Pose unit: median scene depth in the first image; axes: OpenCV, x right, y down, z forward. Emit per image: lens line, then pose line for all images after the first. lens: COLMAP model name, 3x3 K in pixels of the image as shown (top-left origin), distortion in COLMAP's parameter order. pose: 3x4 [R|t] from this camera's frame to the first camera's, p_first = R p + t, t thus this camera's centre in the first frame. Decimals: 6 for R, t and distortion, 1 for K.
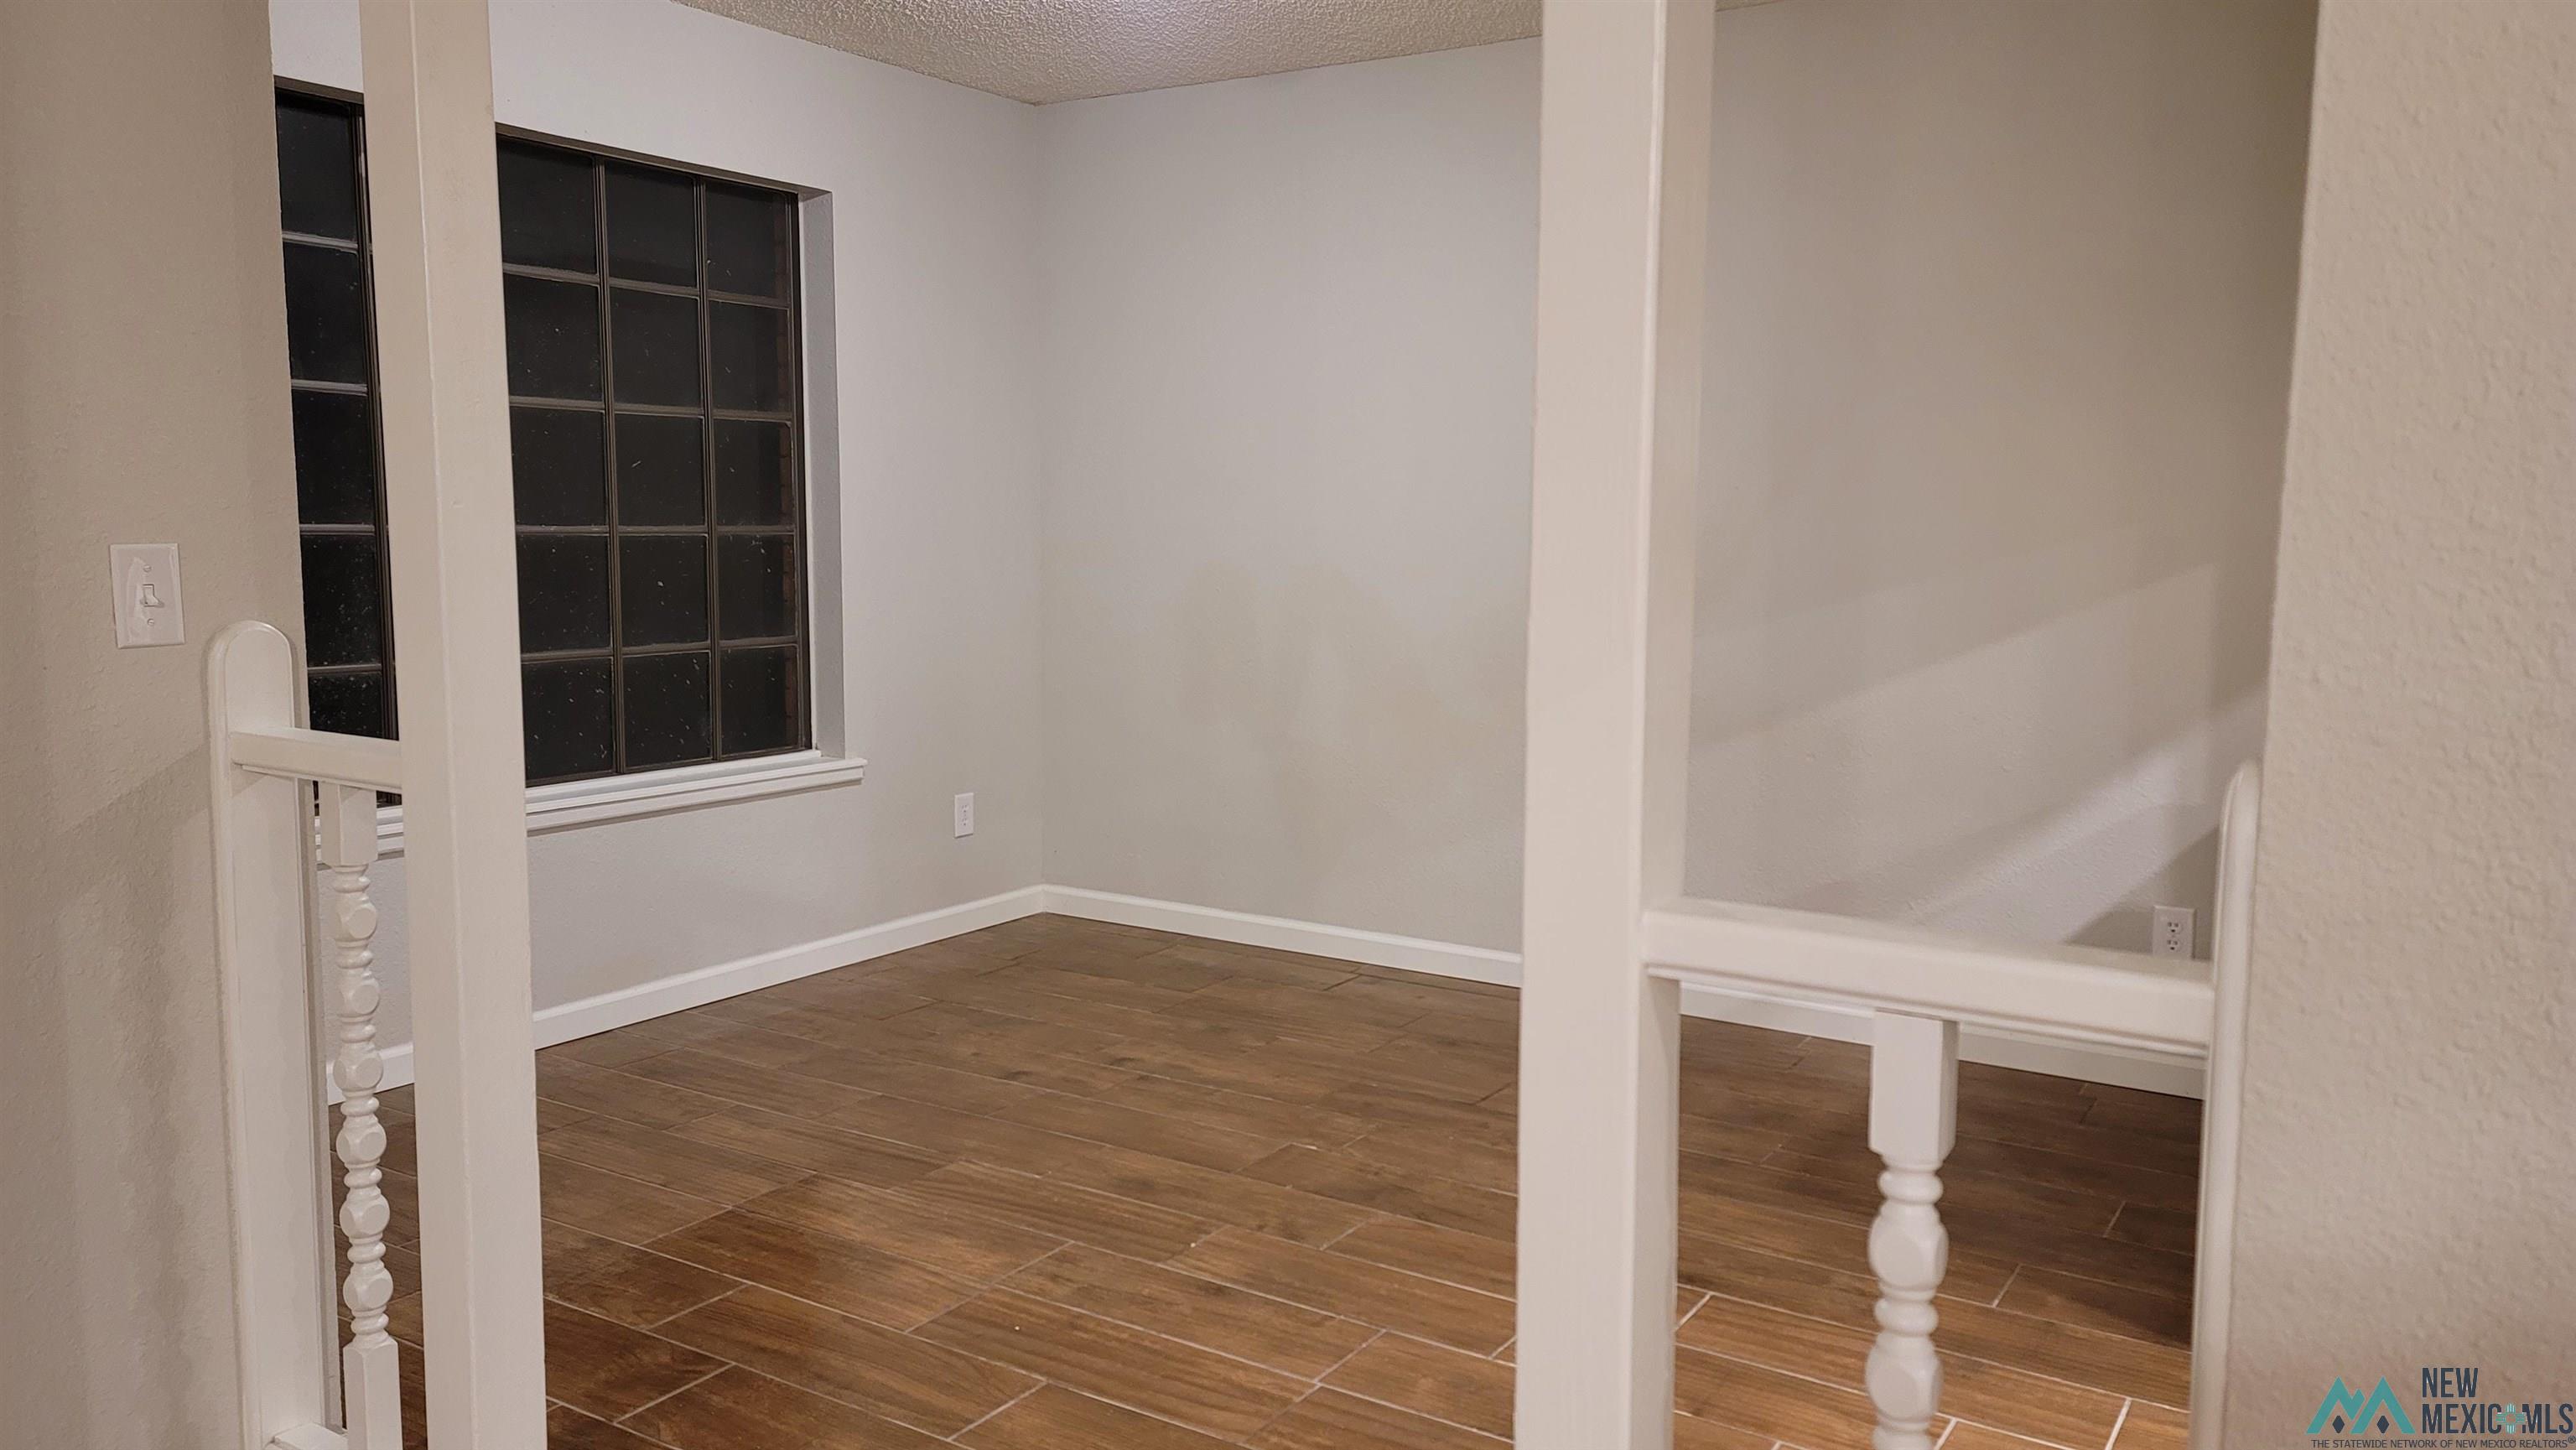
lens RADIAL K [[1884.2, 0, 1274.2], [0, 1884.2, 717.0], [0, 0, 1]] dist [0.096196, -0.094213]
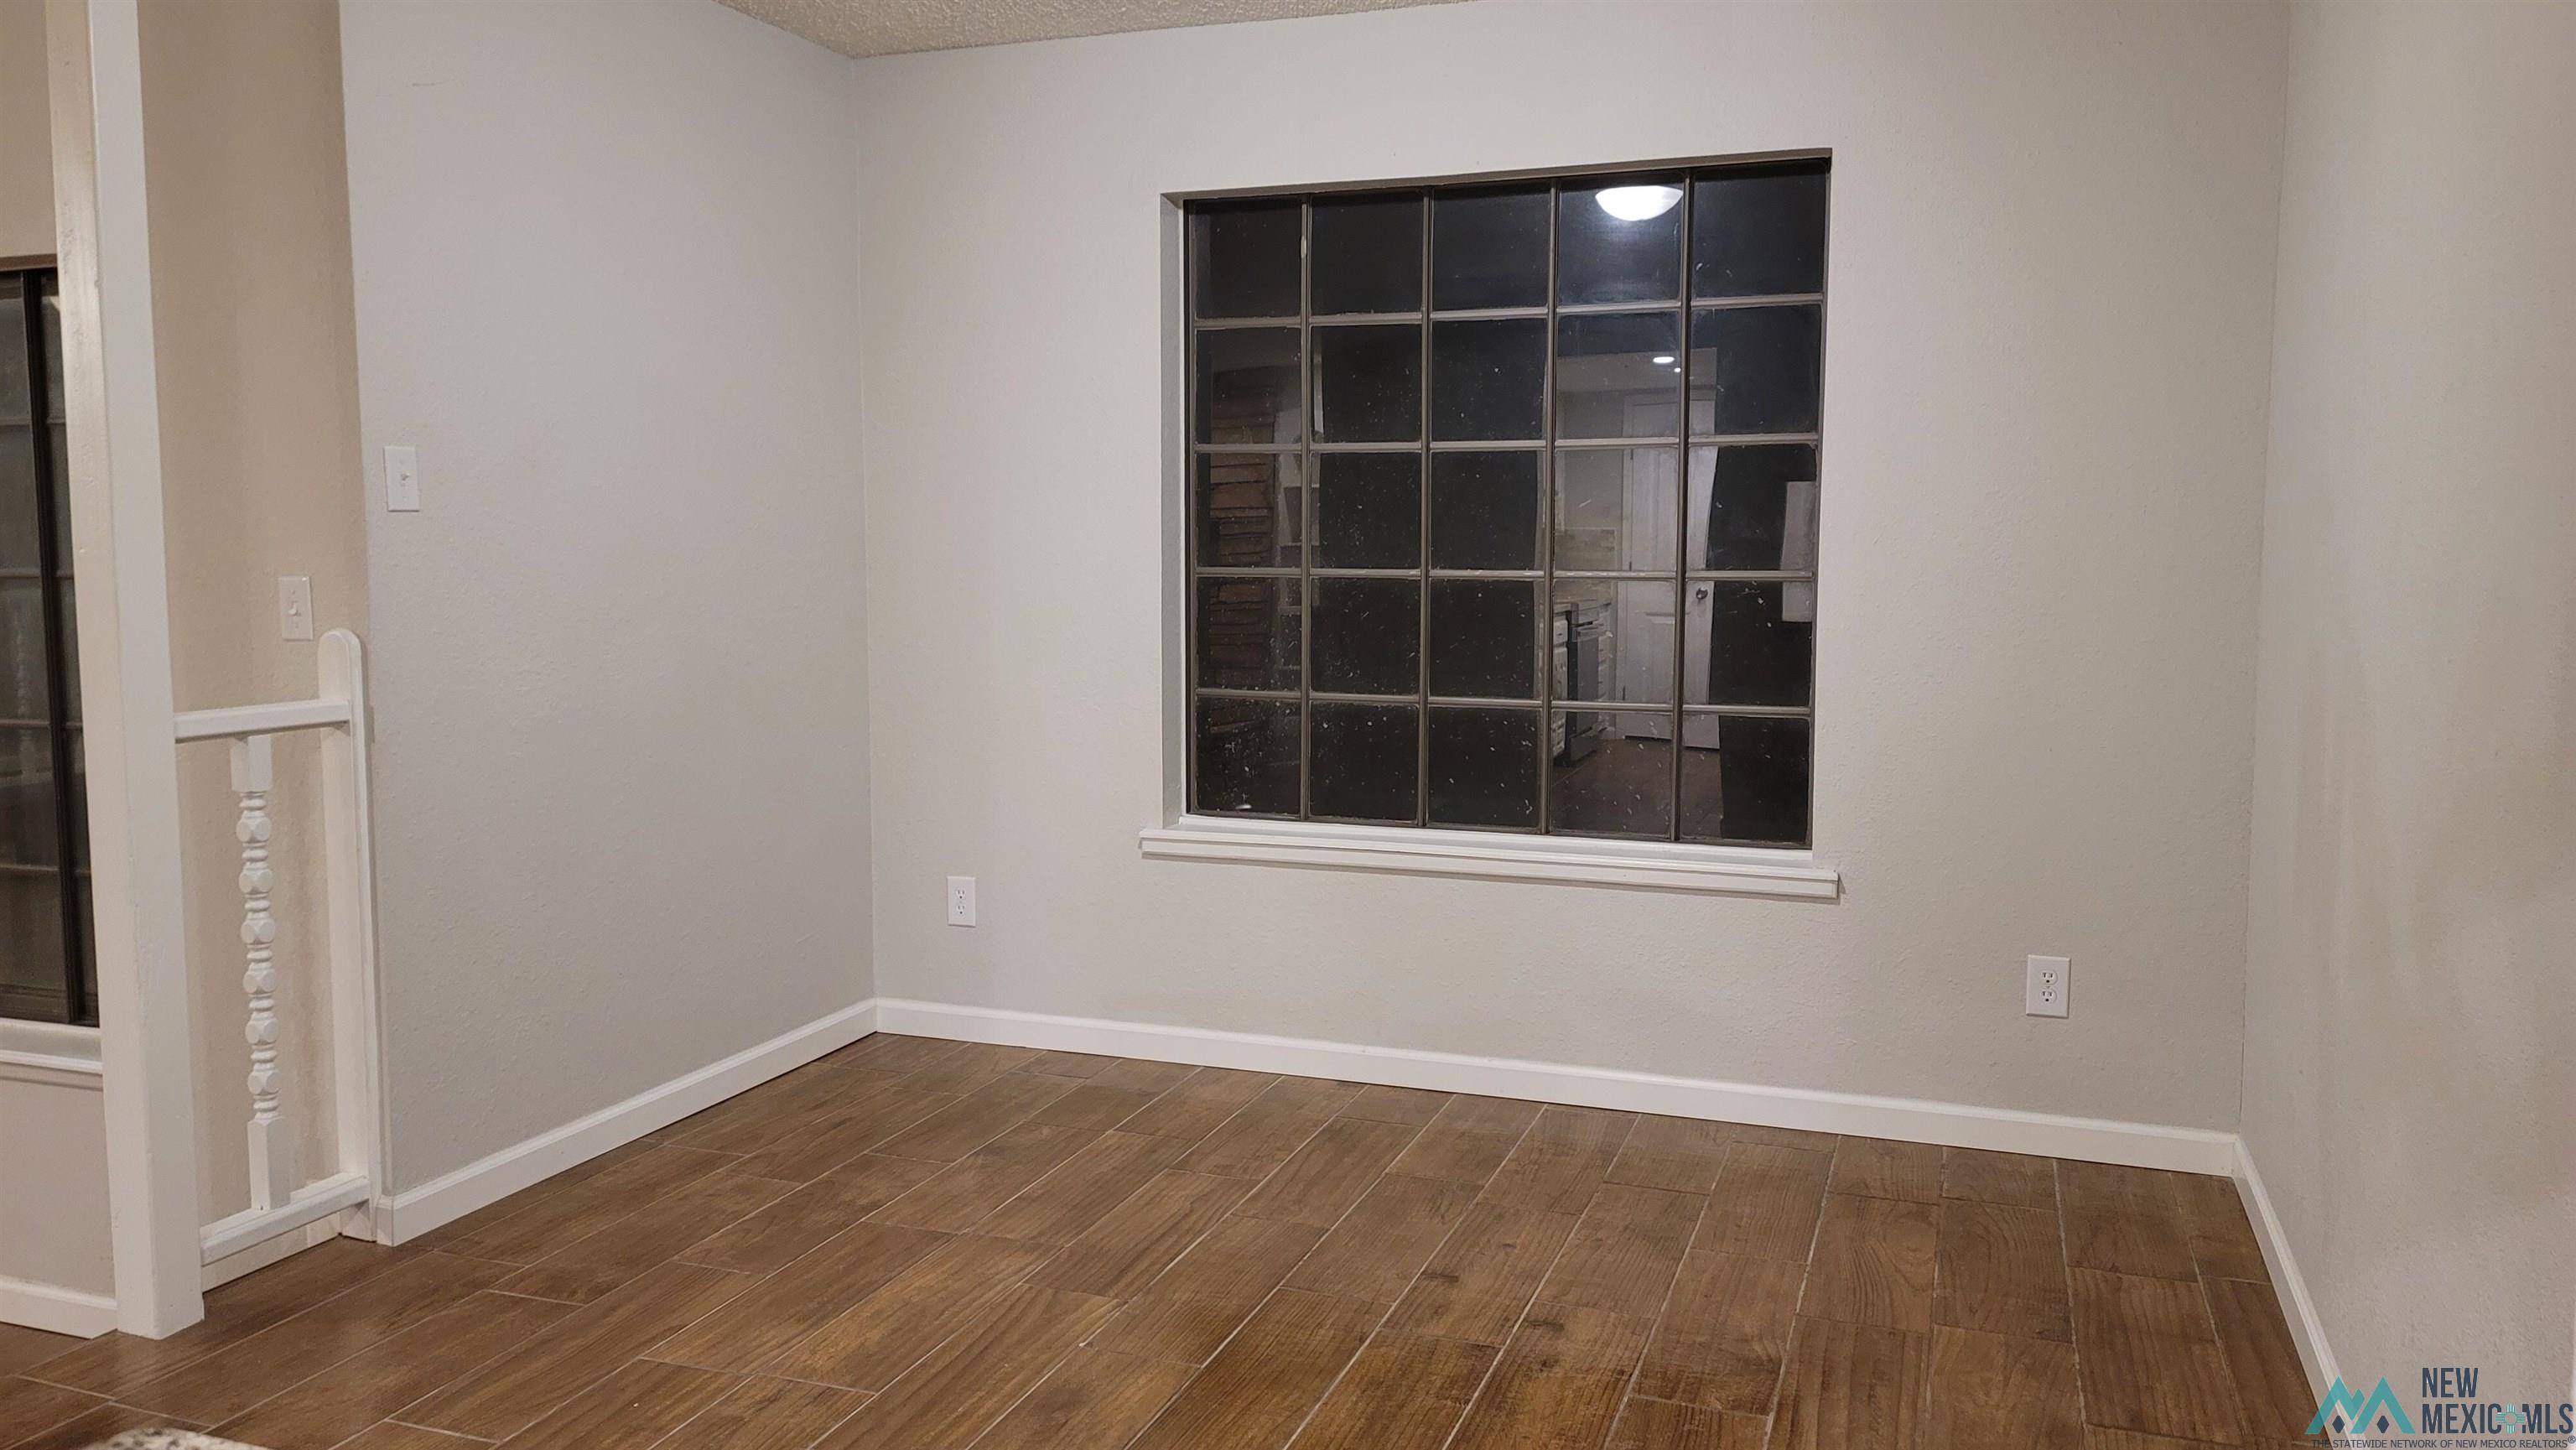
lens RADIAL K [[1884.2, 0, 1274.2], [0, 1884.2, 717.0], [0, 0, 1]] dist [0.096196, -0.094213]
pose [[0.232494, 0.091240, -0.968309, 0.593475], [-0.108350, 0.991823, 0.067441, -0.086154], [0.966544, 0.089237, 0.240478, 0.737970]]
